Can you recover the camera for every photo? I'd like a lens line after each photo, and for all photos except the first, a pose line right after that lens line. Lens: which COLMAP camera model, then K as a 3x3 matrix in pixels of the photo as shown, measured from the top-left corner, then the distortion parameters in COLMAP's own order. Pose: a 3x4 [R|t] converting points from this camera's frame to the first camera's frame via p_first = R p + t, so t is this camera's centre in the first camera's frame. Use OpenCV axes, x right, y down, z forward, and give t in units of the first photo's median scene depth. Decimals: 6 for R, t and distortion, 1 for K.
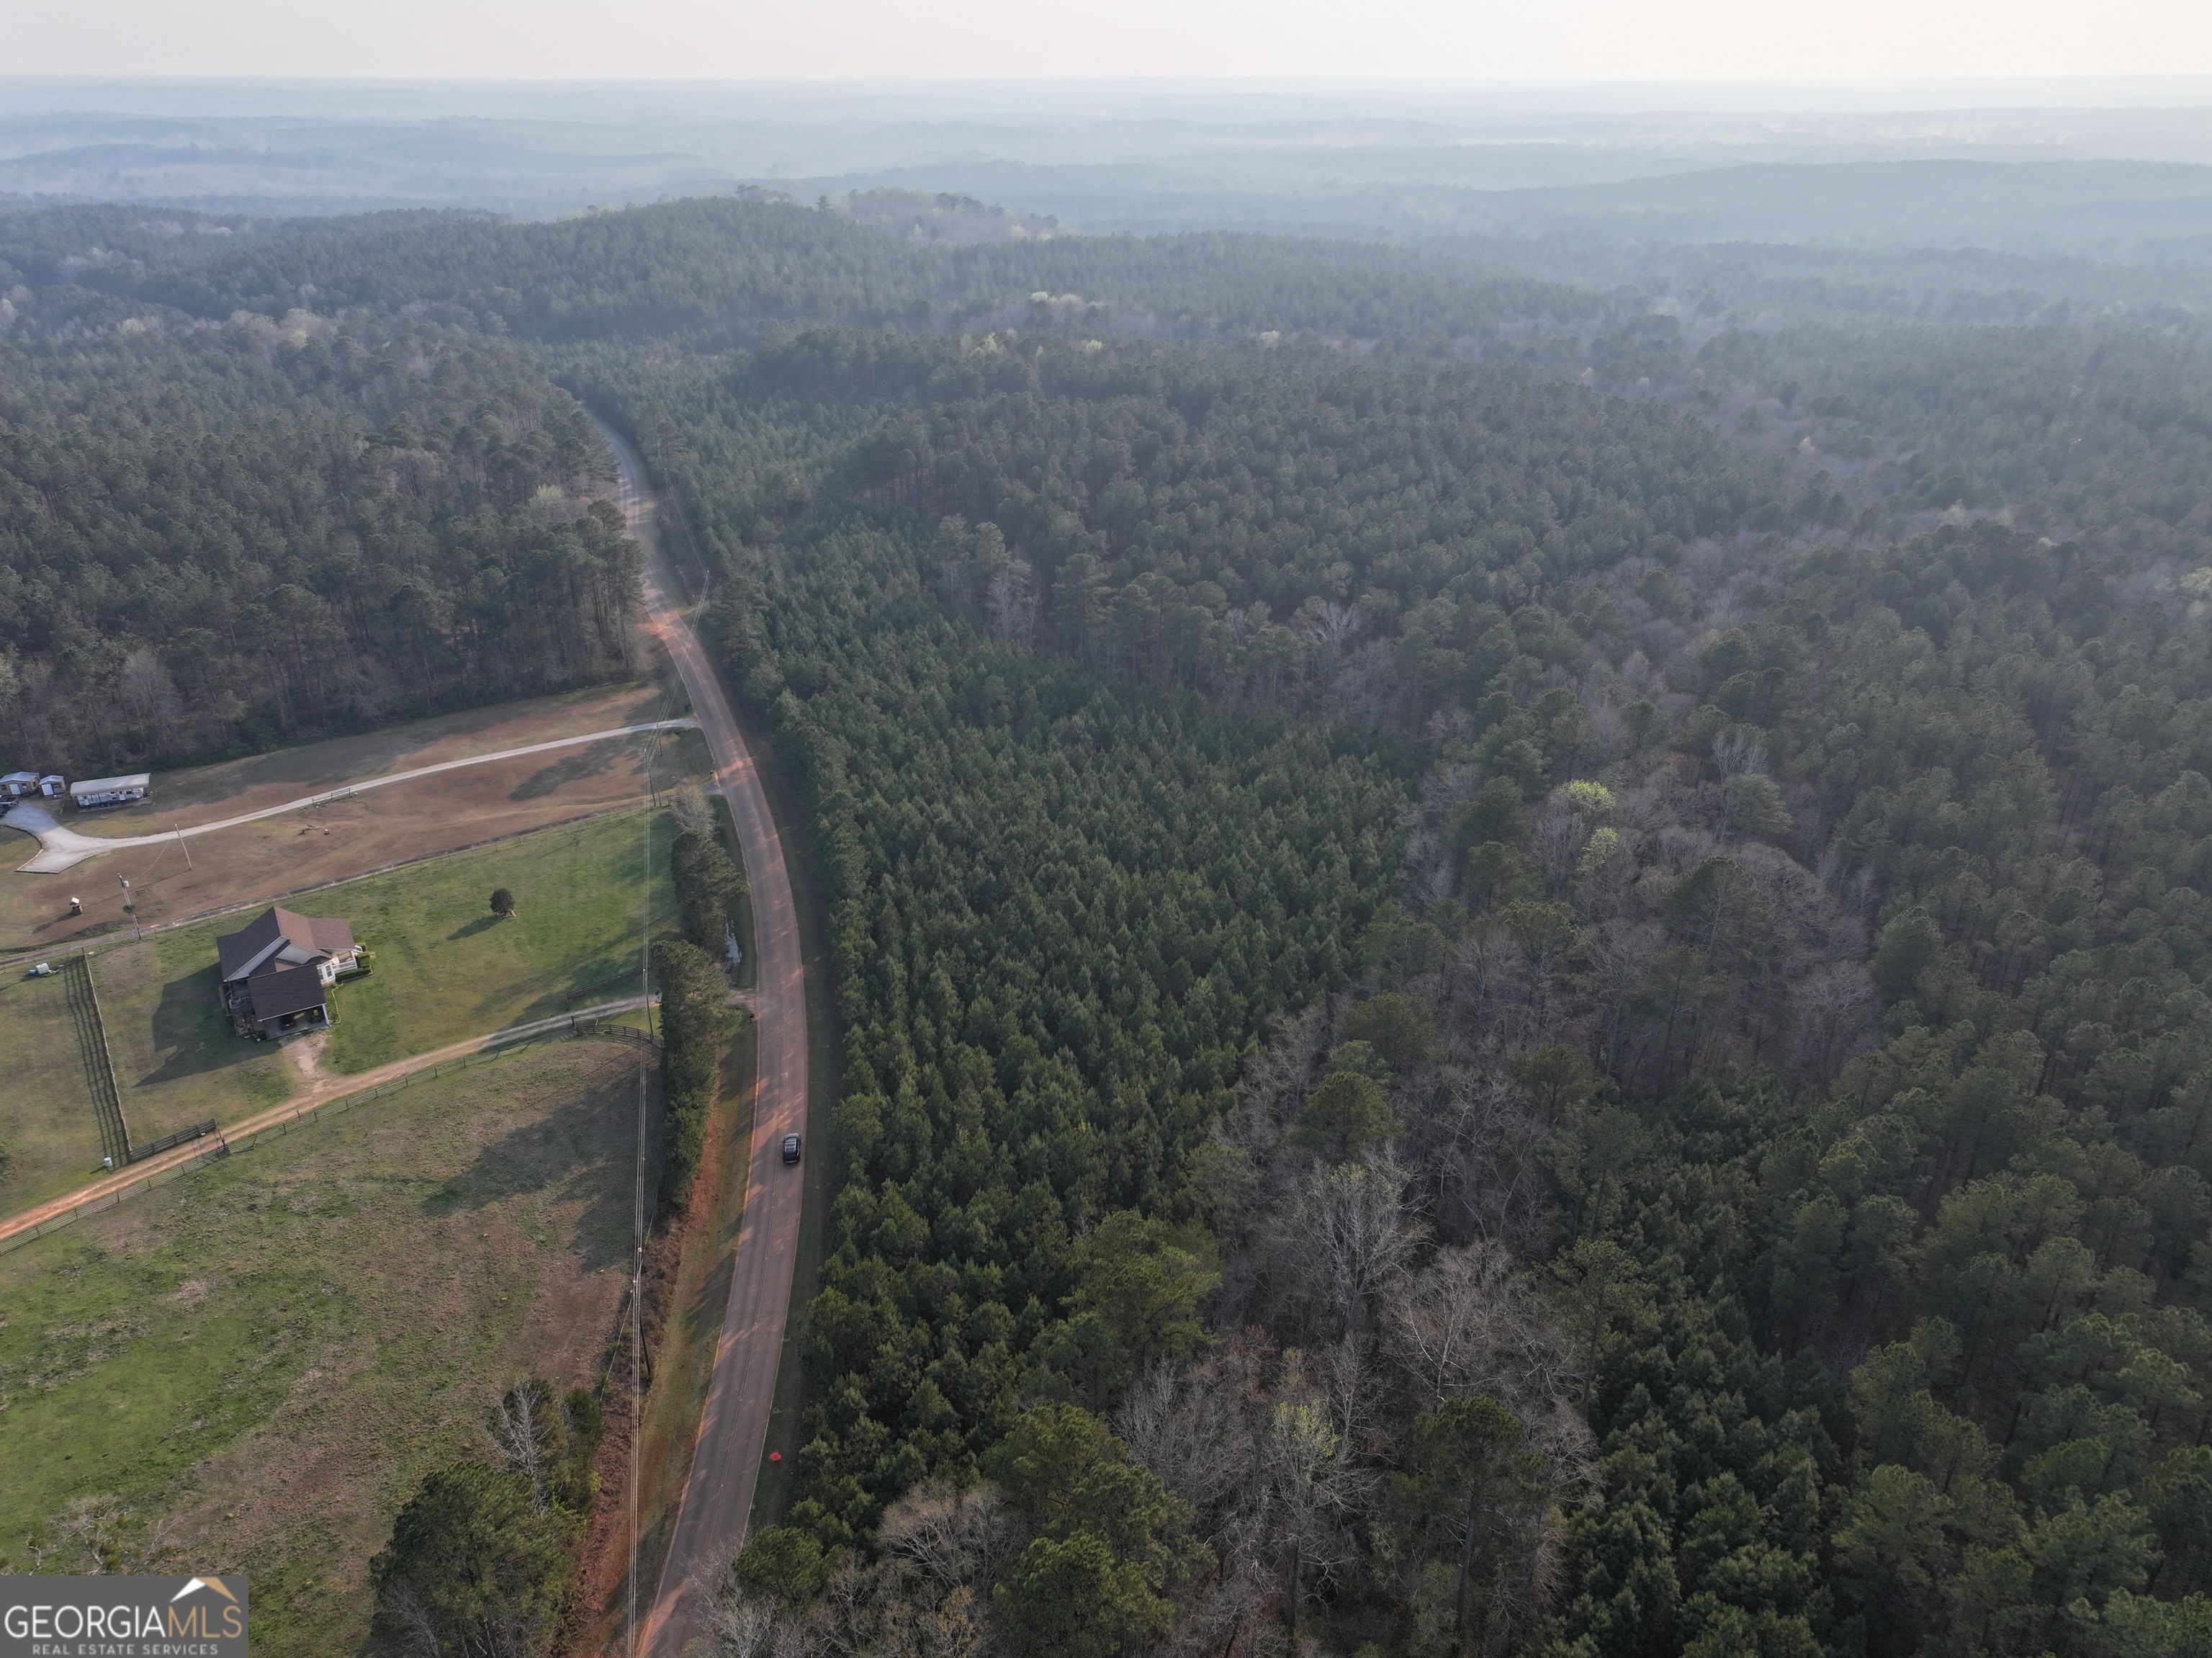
lens RADIAL K [[1573.1, 0, 1106.0], [0, 1573.1, 829.0], [0, 0, 1]] dist [0.001869, 0.011749]
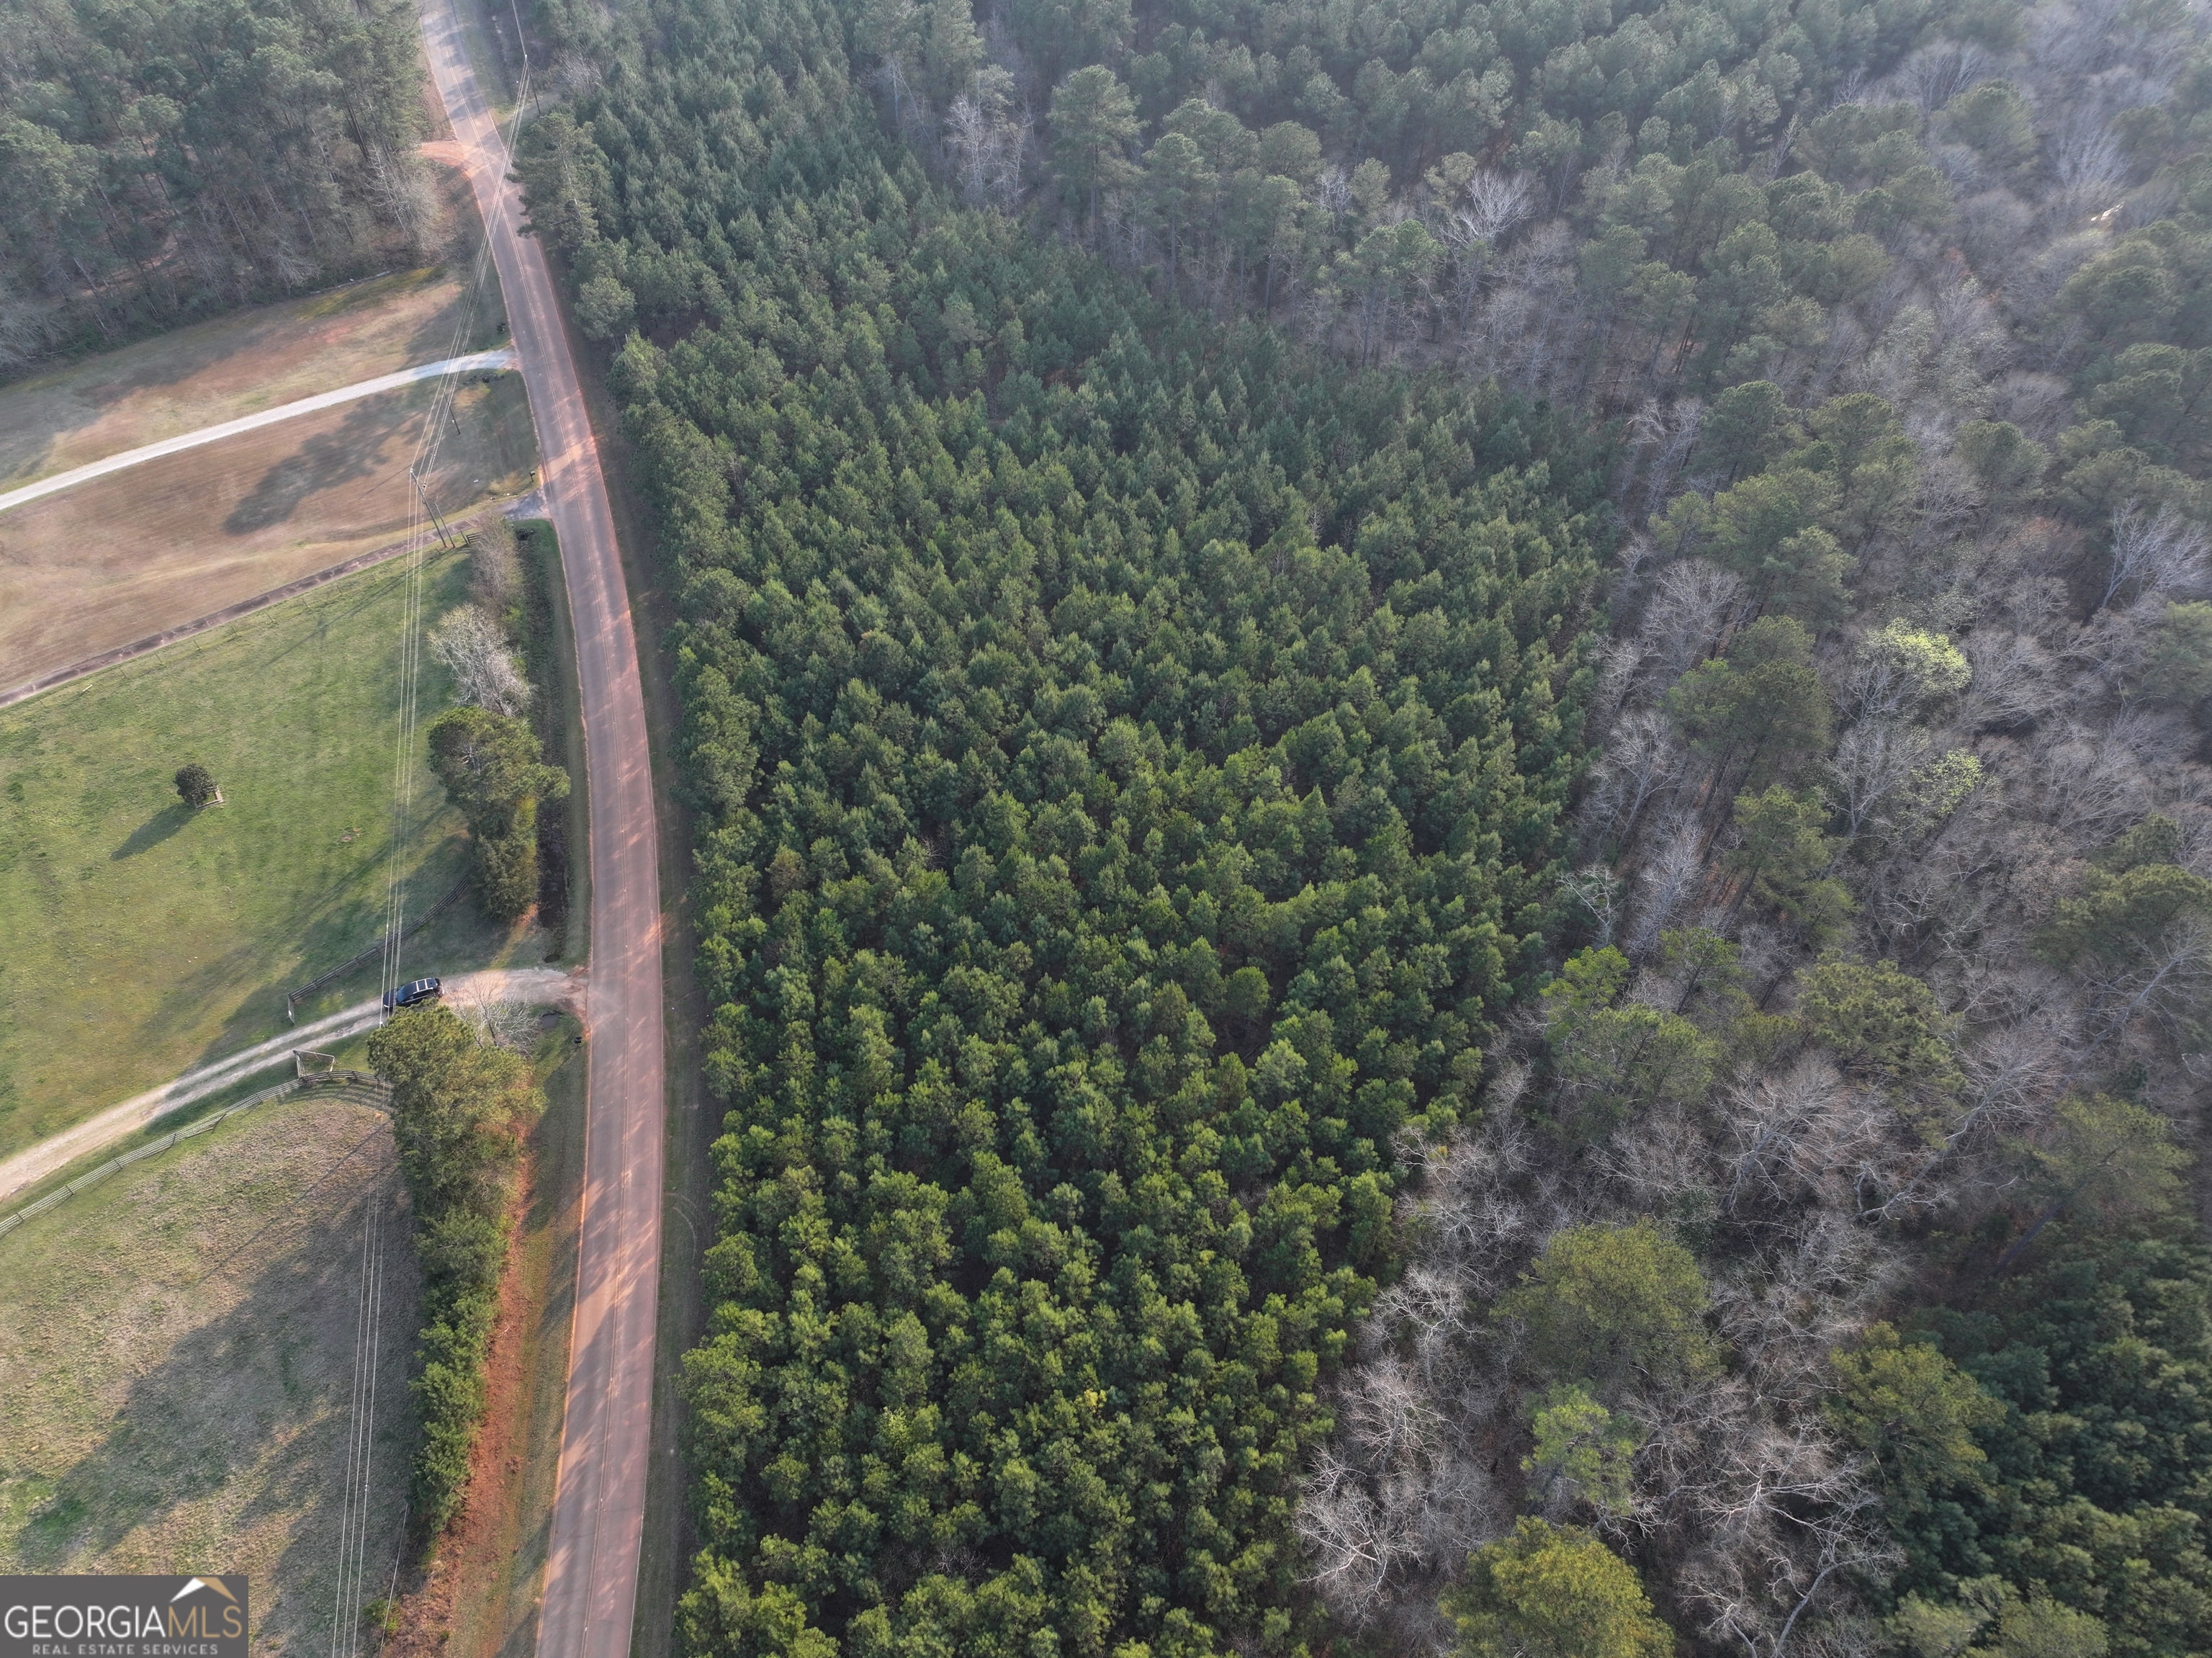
lens RADIAL K [[1573.1, 0, 1106.0], [0, 1573.1, 829.0], [0, 0, 1]] dist [0.001869, 0.011749]
pose [[0.999955, 0.008140, -0.004887, -0.005940], [-0.005530, 0.917797, 0.397011, -0.180283], [0.007717, -0.396967, 0.917801, 0.371420]]
